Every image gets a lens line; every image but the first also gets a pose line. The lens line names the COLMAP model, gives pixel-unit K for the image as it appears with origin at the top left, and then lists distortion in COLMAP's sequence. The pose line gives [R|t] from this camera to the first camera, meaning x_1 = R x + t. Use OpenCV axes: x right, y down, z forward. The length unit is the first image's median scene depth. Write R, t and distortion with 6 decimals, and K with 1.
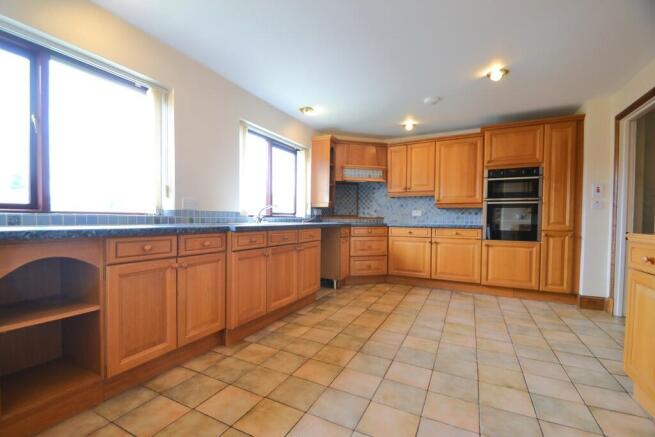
lens RADIAL K [[295.6, 0, 303.4], [0, 295.6, 224.3], [0, 0, 1]] dist [0.002998, -0.005629]
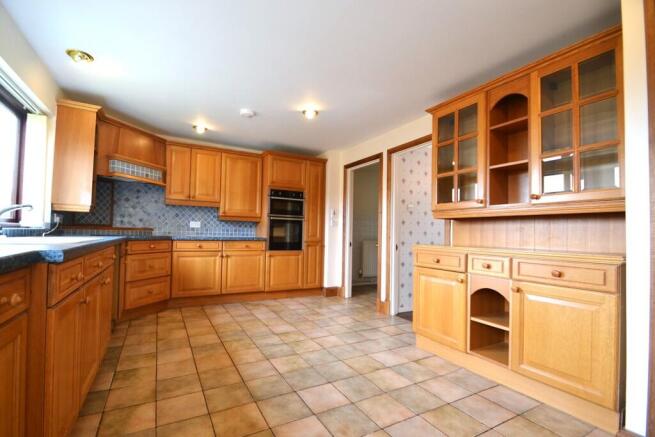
lens RADIAL K [[295.6, 0, 325.0], [0, 295.6, 222.2], [0, 0, 1]] dist [0.002998, -0.005629]
pose [[0.524660, 0.034563, 0.850610, -0.238388], [-0.001494, 0.999211, -0.039679, -0.011796], [-0.851311, 0.019547, 0.524297, 0.239235]]
